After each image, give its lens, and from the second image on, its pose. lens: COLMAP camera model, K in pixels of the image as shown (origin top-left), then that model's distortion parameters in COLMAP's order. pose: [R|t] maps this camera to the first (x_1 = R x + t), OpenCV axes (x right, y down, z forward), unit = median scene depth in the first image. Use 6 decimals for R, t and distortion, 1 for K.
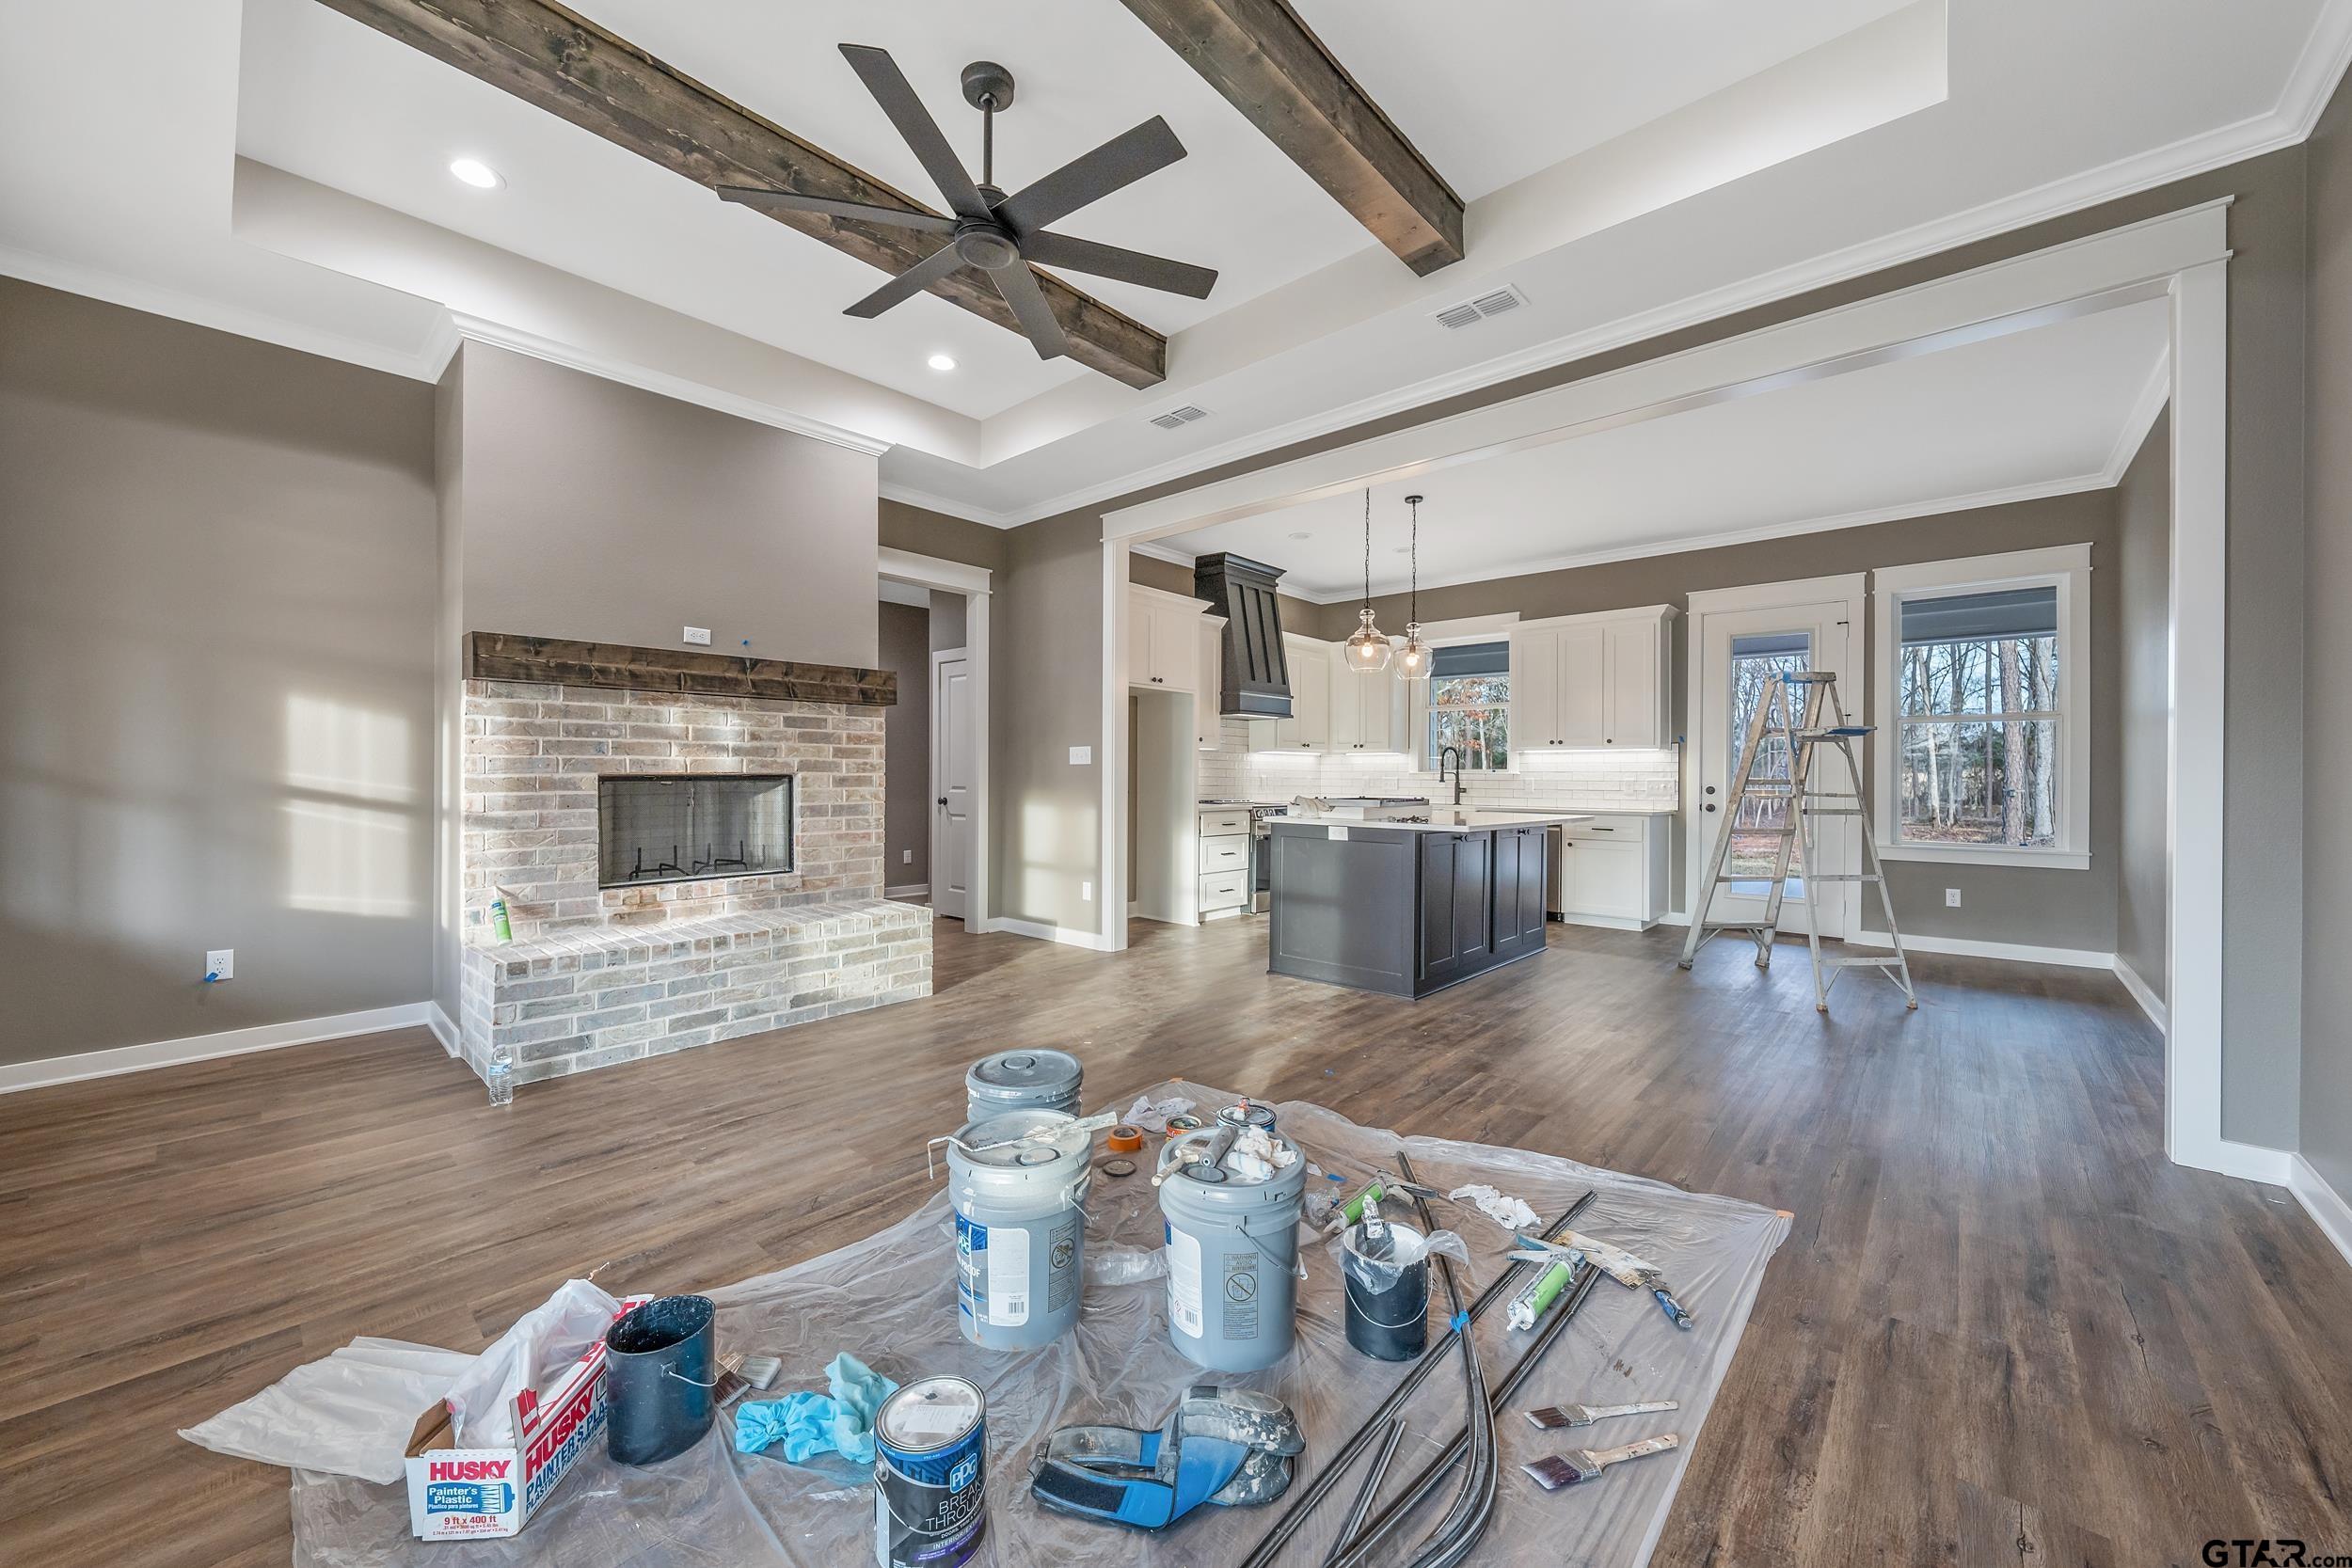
lens RADIAL K [[881.2, 0, 1175.0], [0, 881.2, 785.7], [0, 0, 1]] dist [0.001831, 0.000050]
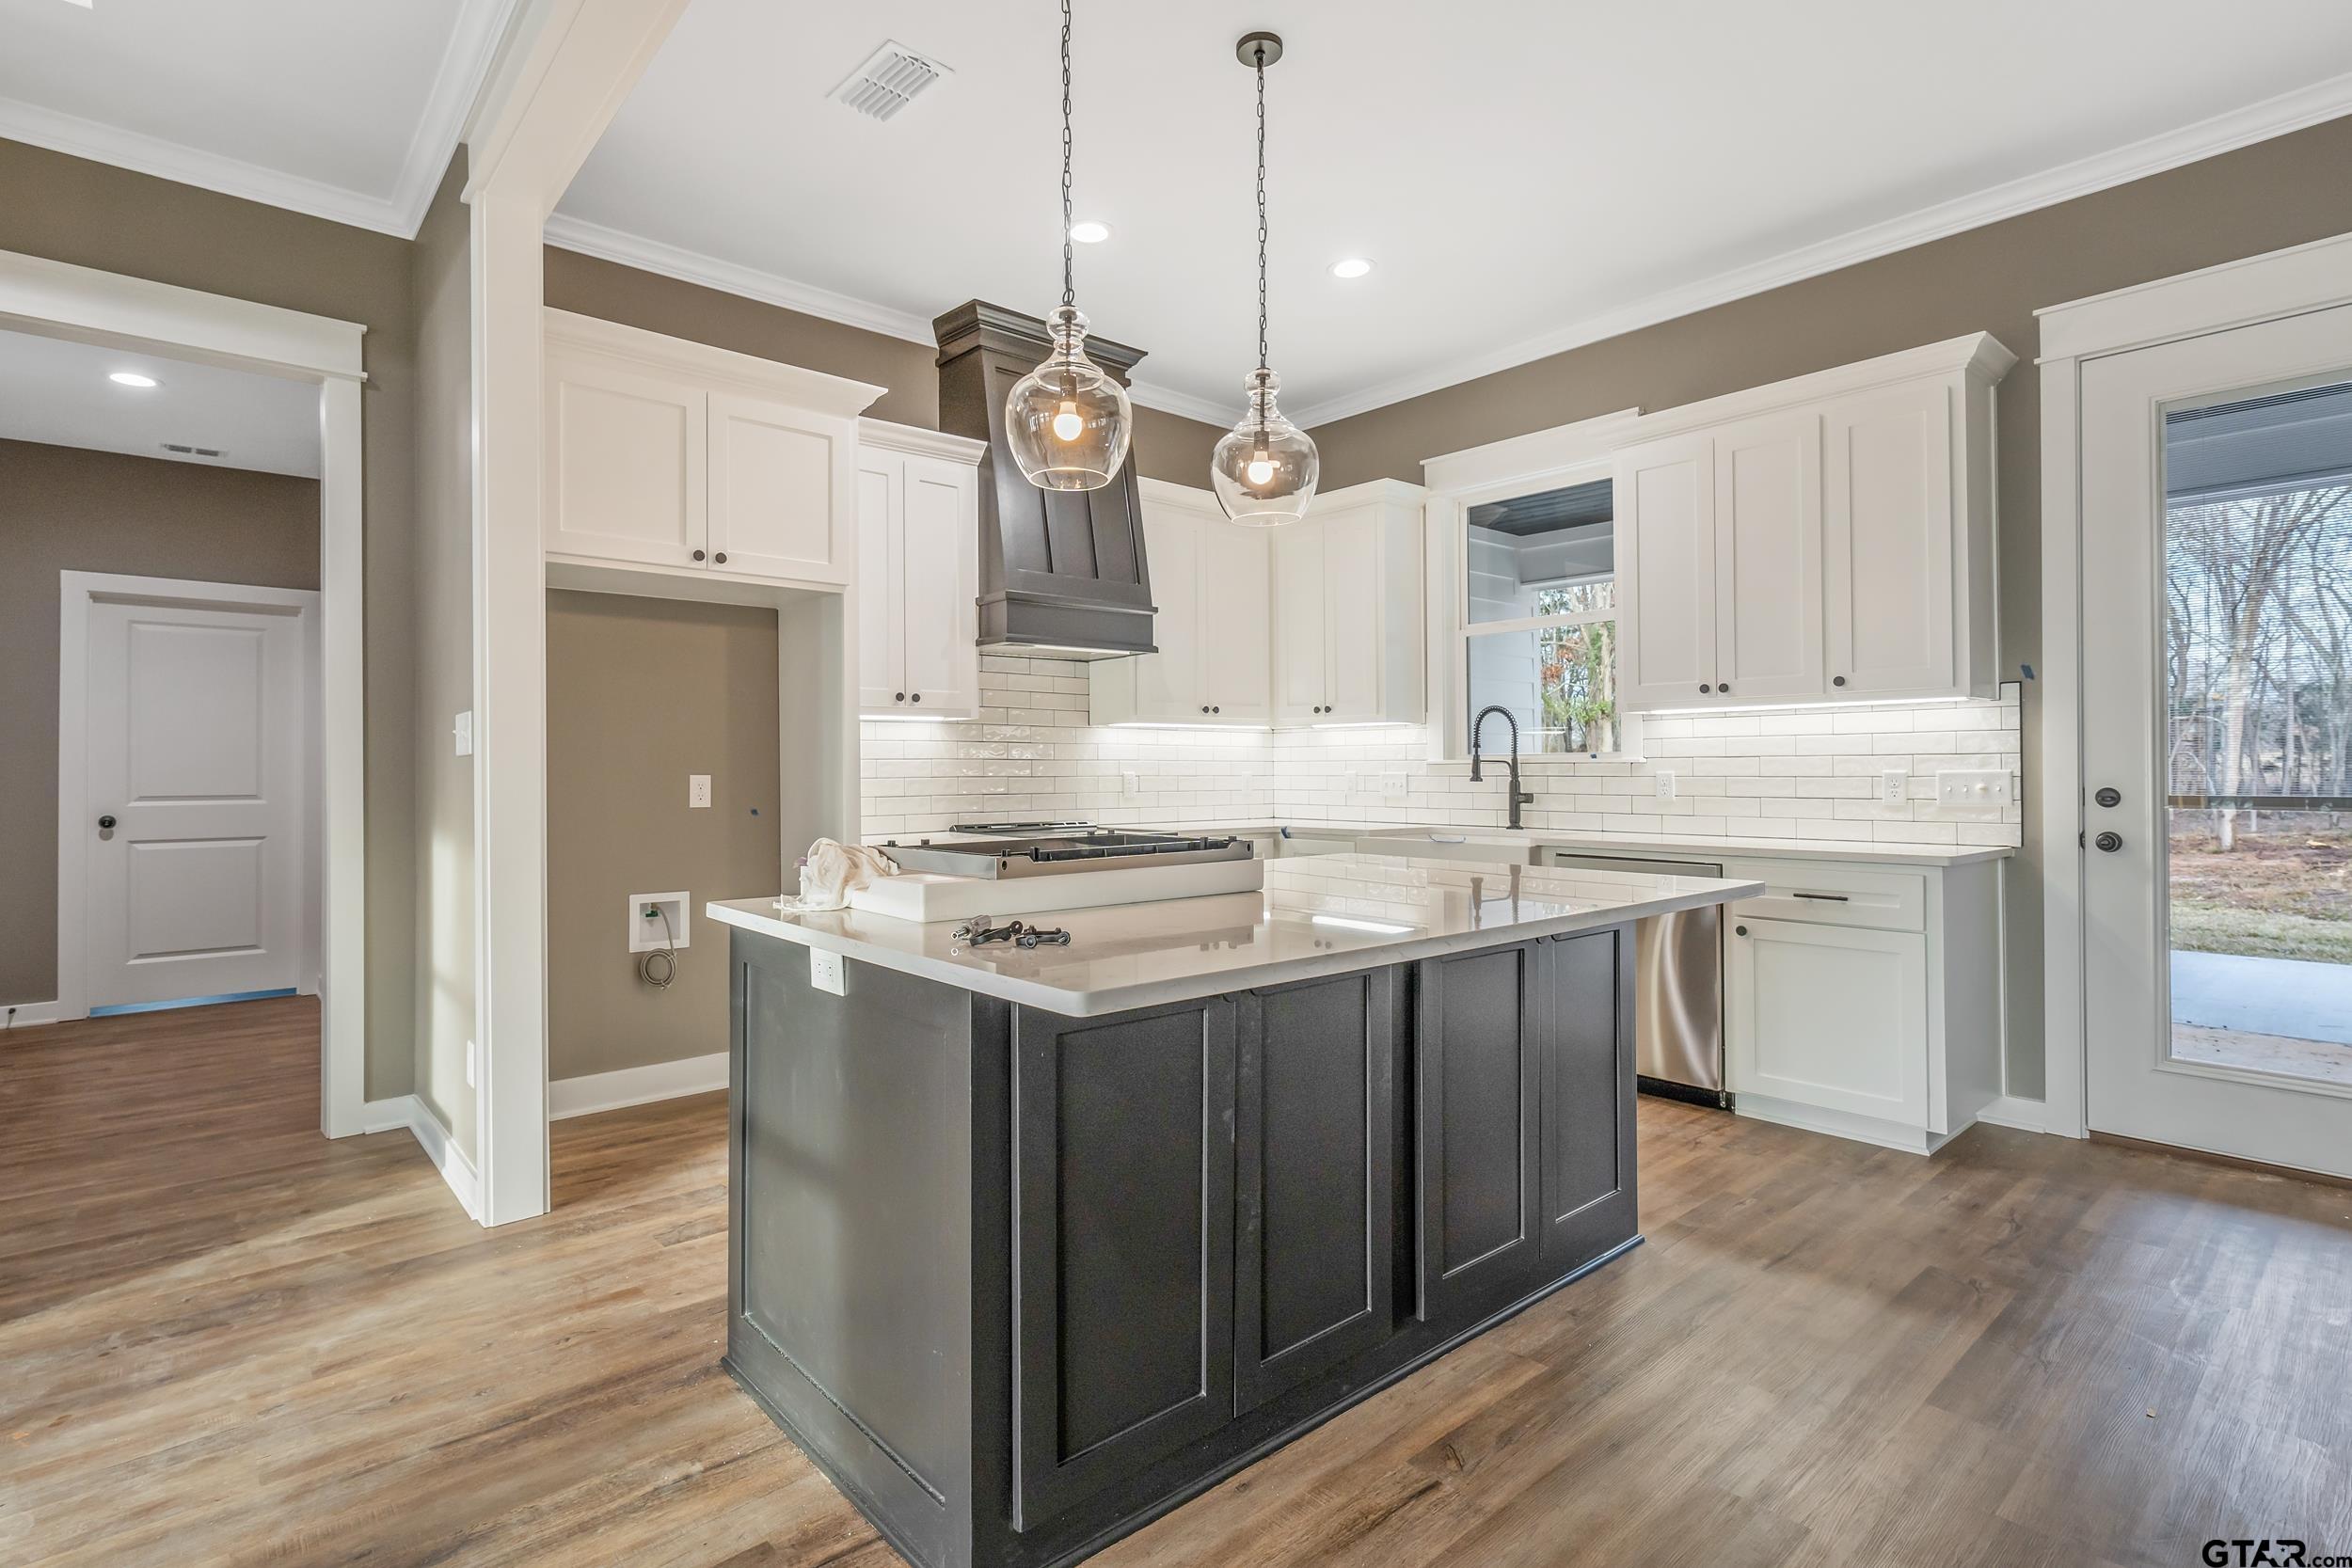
lens RADIAL K [[1148.5, 0, 1177.0], [0, 1148.5, 767.6], [0, 0, 1]] dist [0.001553, 0.000107]
pose [[0.993431, -0.012500, -0.113752, 0.234916], [0.011158, 0.999861, -0.012429, -0.006308], [0.113891, 0.011078, 0.993431, 0.411962]]
